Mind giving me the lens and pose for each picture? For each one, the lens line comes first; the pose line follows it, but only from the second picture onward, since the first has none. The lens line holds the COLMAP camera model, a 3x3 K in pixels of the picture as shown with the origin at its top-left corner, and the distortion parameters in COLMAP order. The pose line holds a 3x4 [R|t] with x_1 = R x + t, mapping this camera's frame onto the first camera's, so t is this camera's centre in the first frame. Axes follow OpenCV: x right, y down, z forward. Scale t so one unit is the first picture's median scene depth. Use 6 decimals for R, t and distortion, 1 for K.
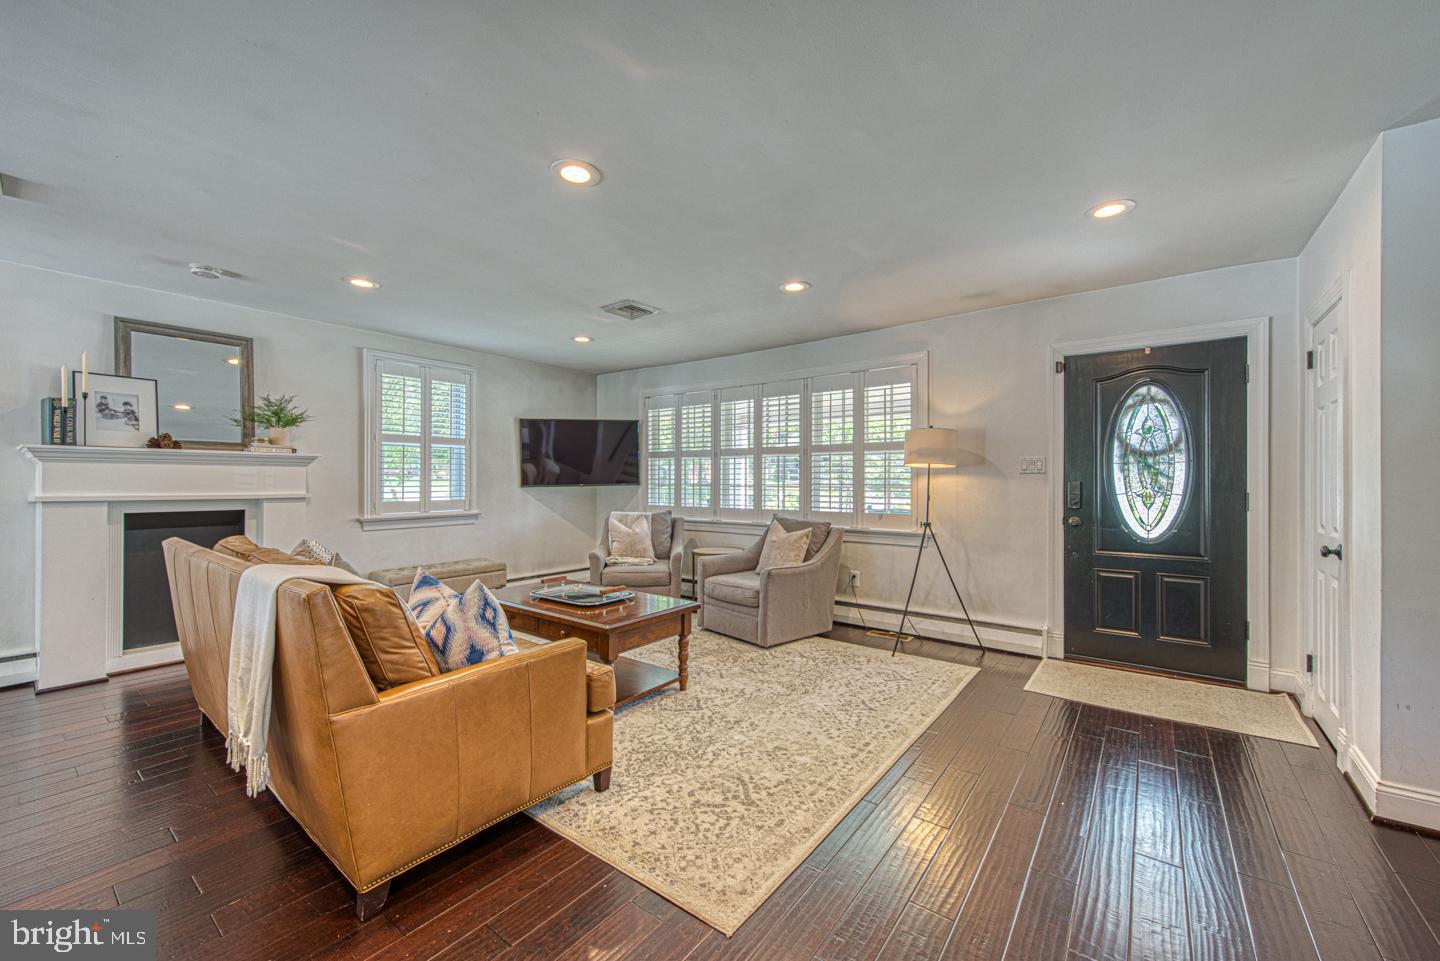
lens RADIAL K [[562.7, 0, 711.9], [0, 562.7, 473.4], [0, 0, 1]] dist [0.004722, -0.000699]
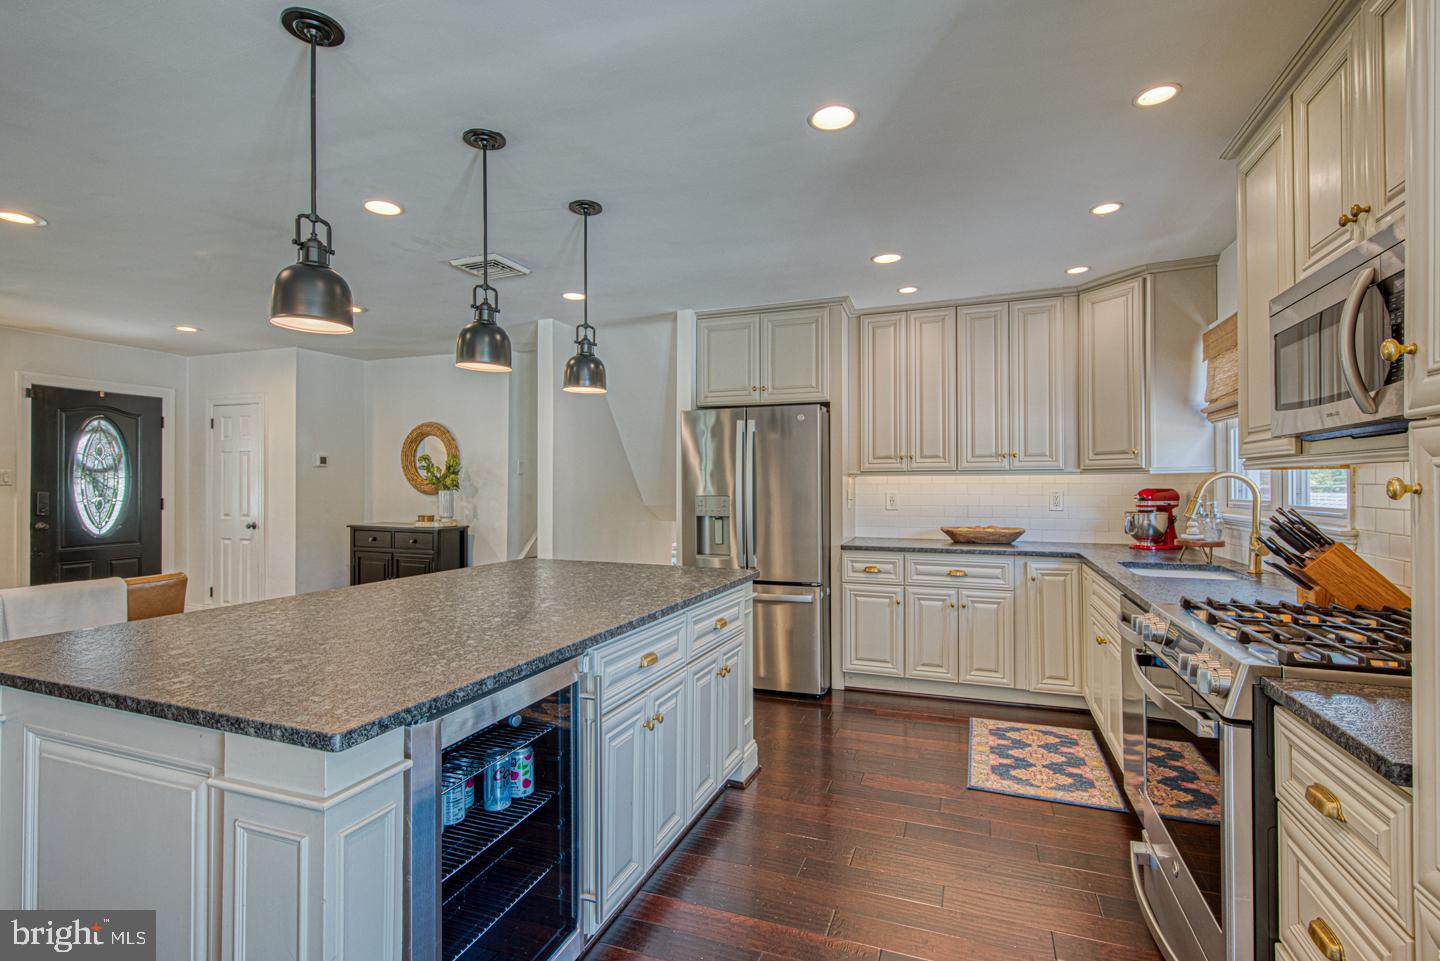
lens RADIAL K [[676.1, 0, 728.1], [0, 676.1, 488.0], [0, 0, 1]] dist [-0.001370, -0.000149]
pose [[-0.308670, -0.008564, 0.951131, -1.109377], [-0.016035, 0.999864, 0.003799, -0.022924], [-0.951034, -0.014078, -0.308766, 0.070633]]
